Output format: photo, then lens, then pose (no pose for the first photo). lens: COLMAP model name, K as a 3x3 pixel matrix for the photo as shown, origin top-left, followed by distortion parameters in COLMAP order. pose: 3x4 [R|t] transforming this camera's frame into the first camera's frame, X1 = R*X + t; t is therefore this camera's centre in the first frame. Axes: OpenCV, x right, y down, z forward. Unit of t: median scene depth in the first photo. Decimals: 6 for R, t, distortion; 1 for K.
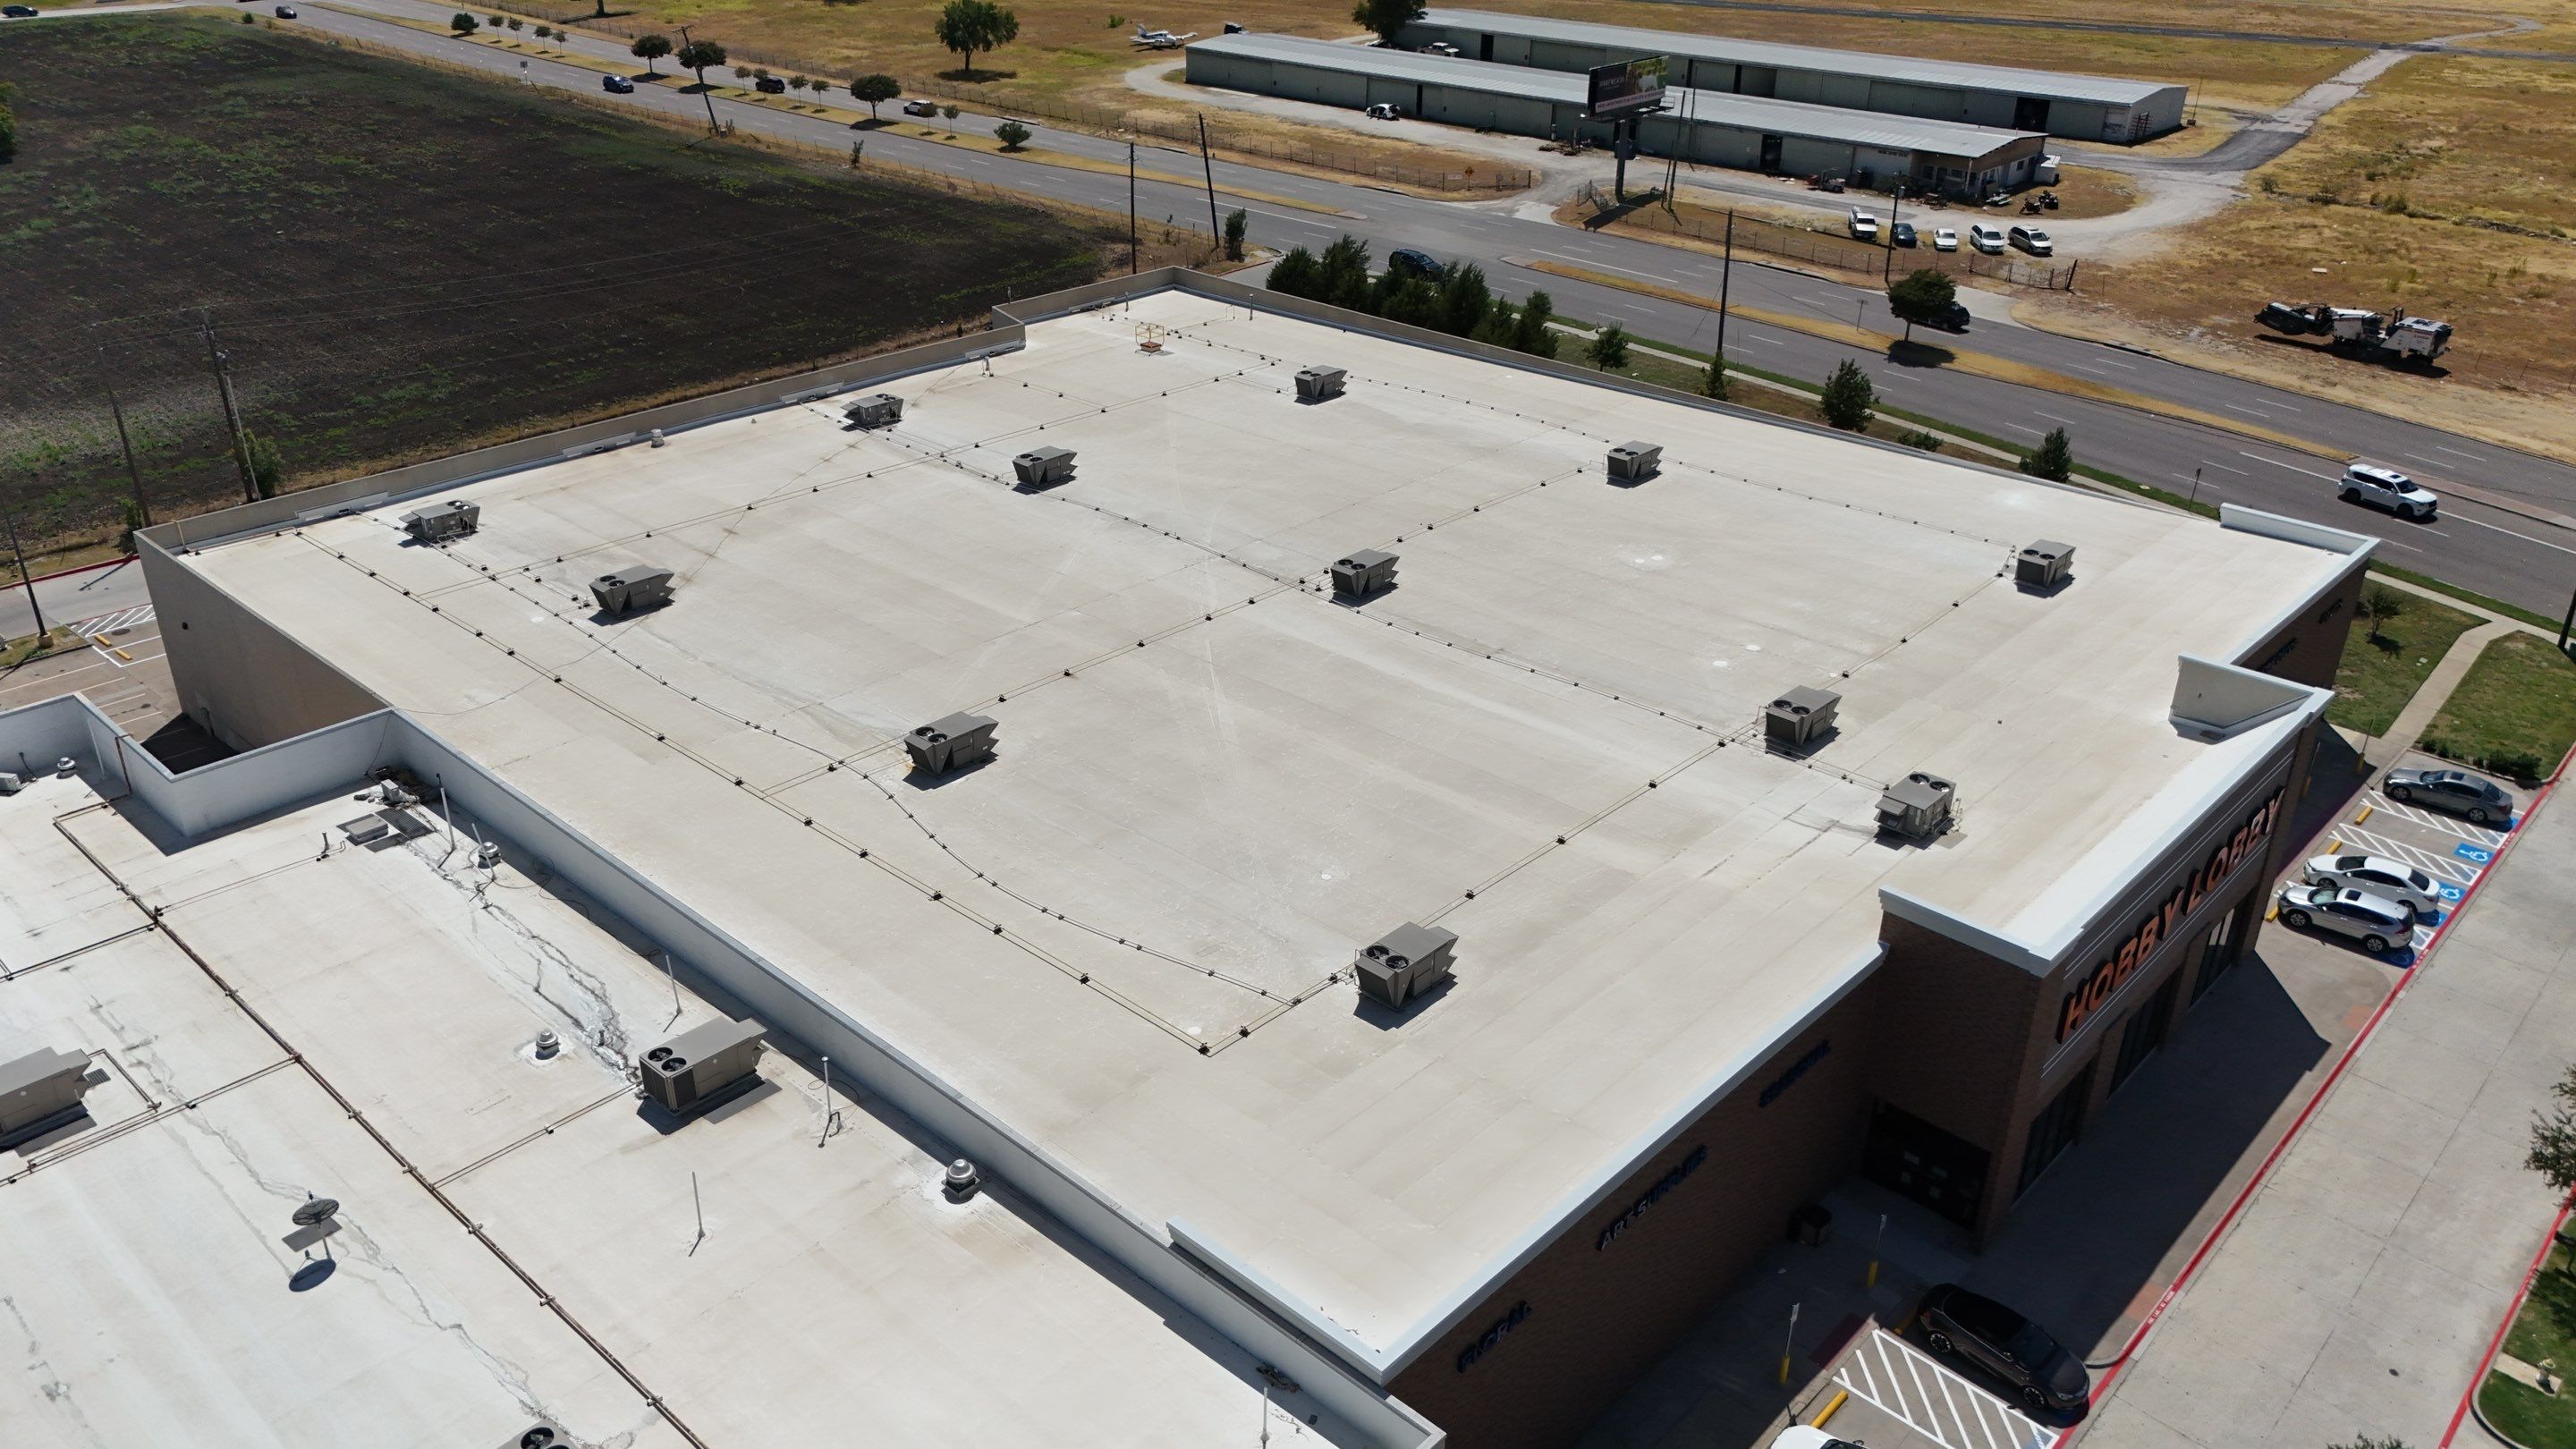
lens RADIAL K [[1911.7, 0, 1291.7], [0, 1911.7, 725.5], [0, 0, 1]] dist [0.039377, -0.037113]
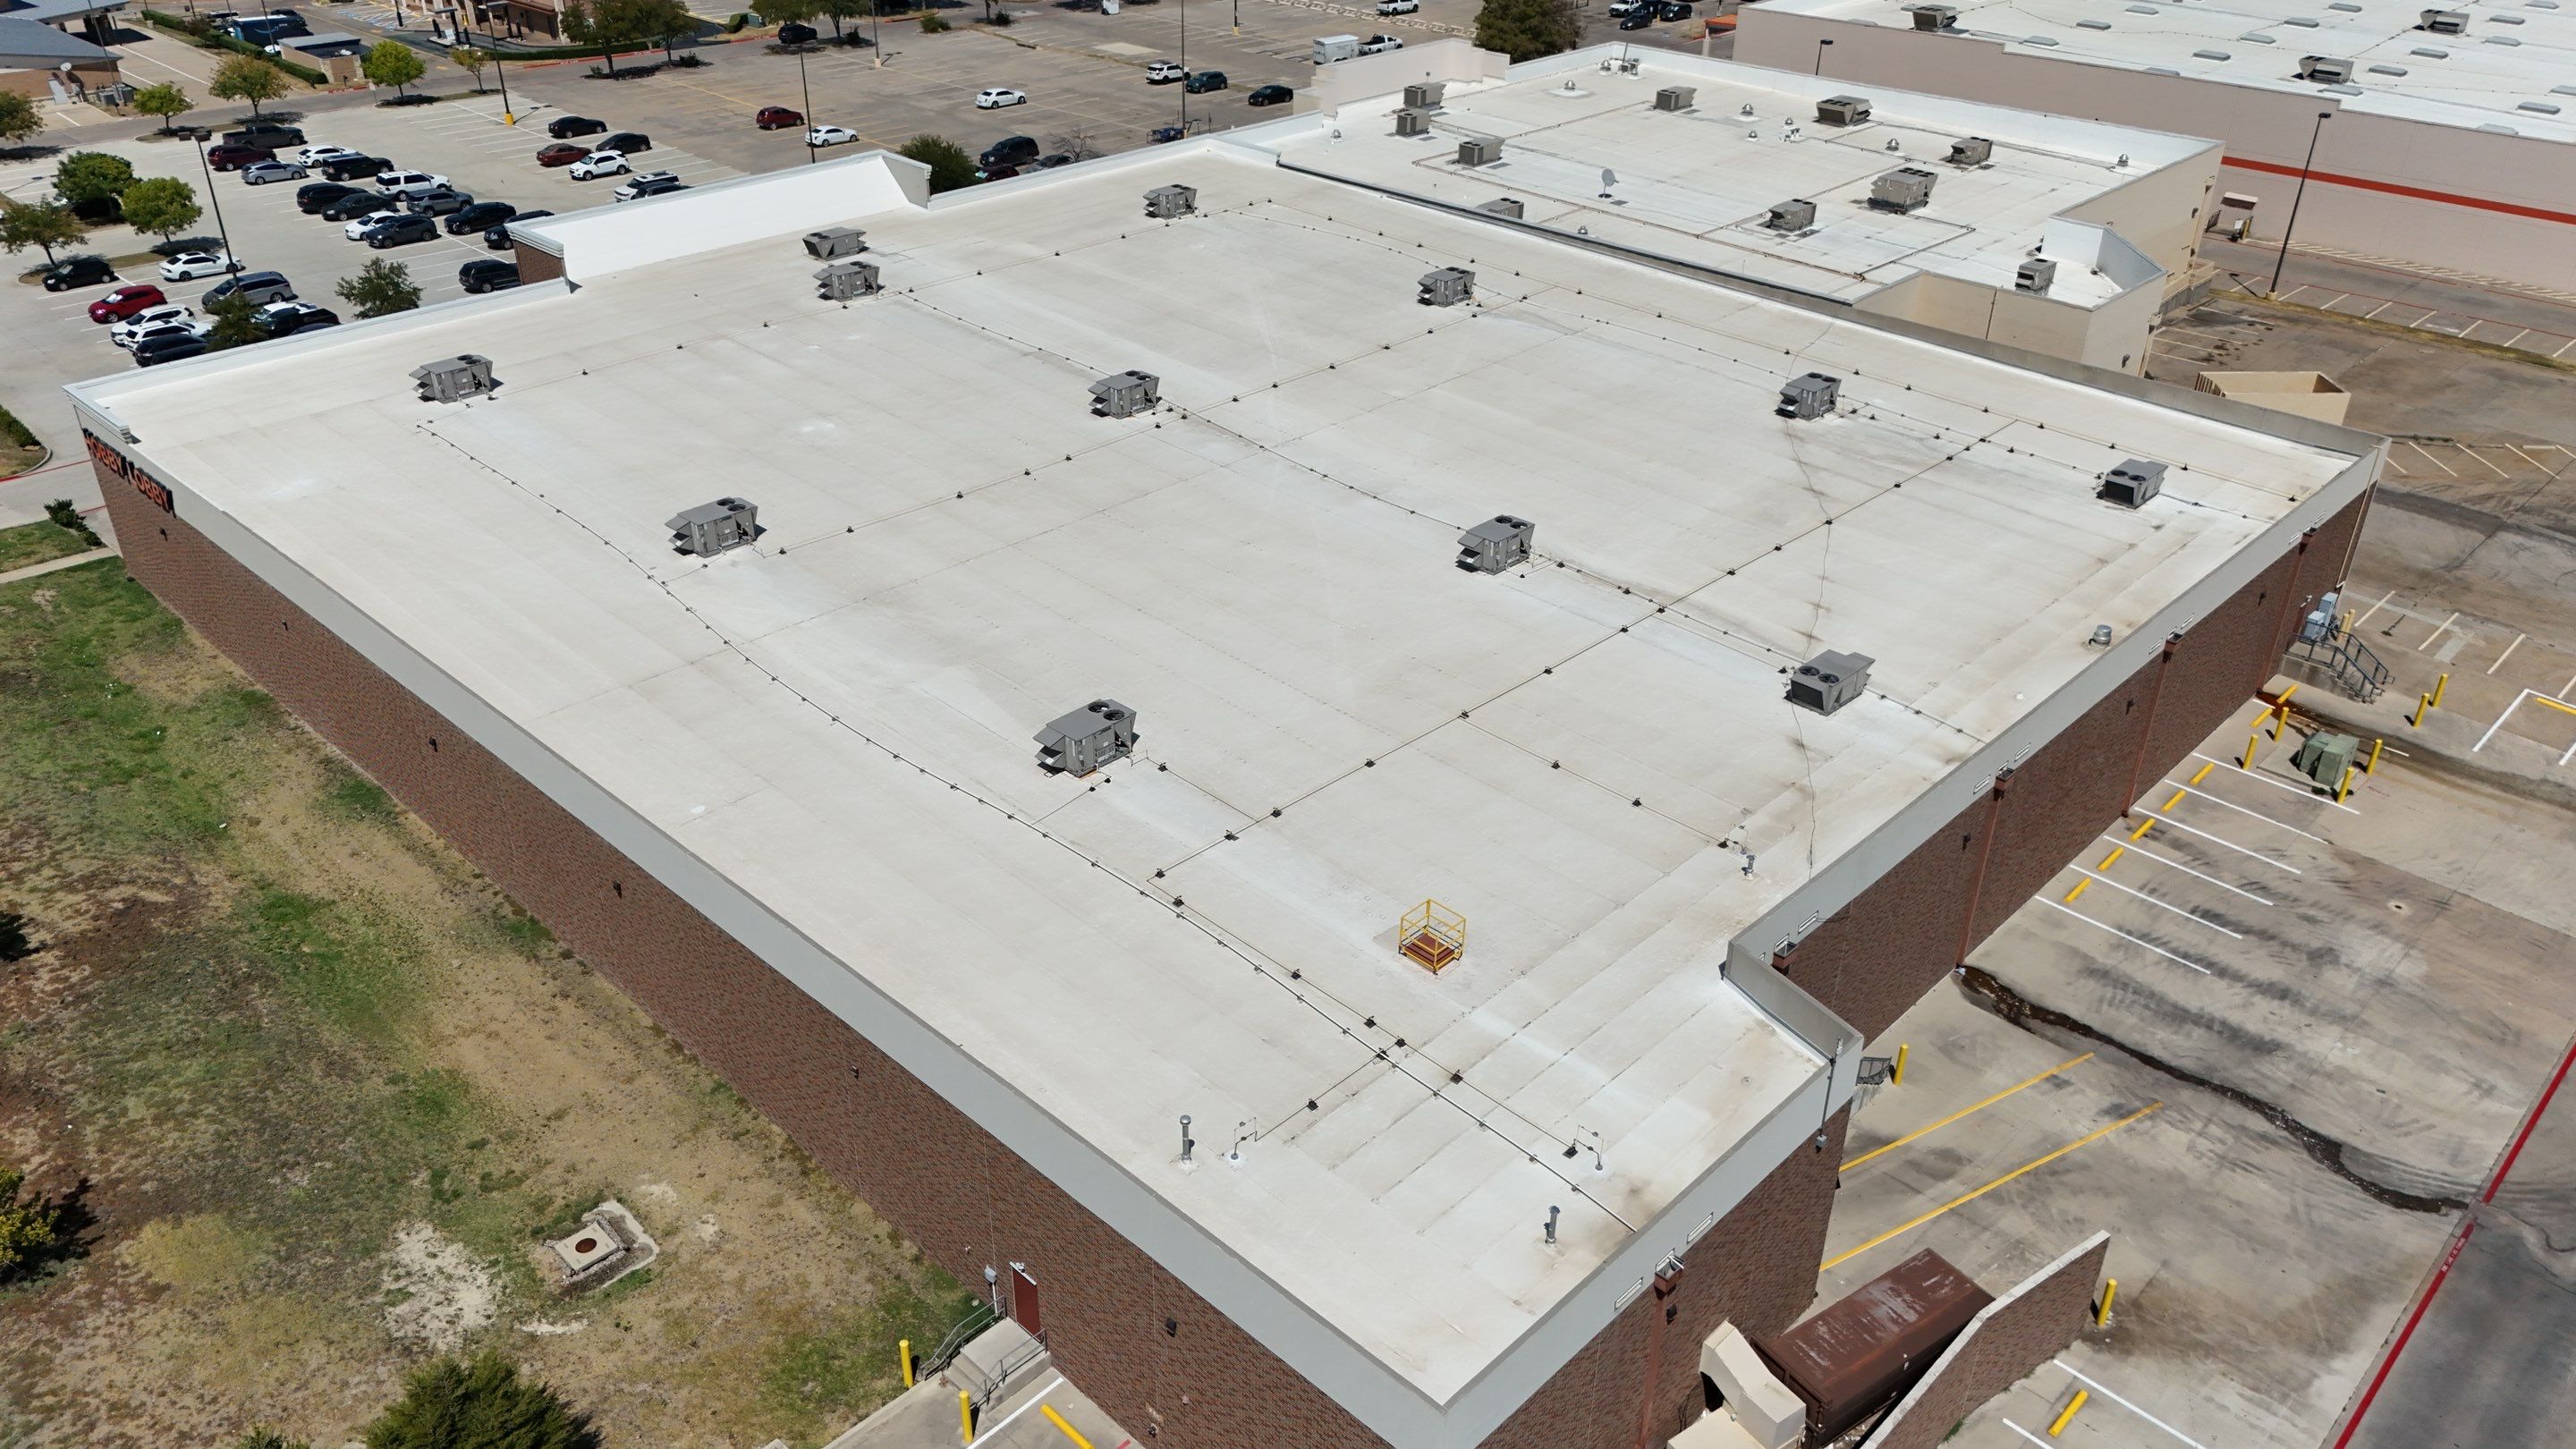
lens RADIAL K [[1911.7, 0, 1290.6], [0, 1911.7, 722.4], [0, 0, 1]] dist [0.039377, -0.037113]
pose [[-0.999635, -0.026668, 0.004272, -0.060951], [-0.011045, 0.548002, 0.836404, -0.844013], [-0.024646, 0.836052, -0.548096, 1.705460]]
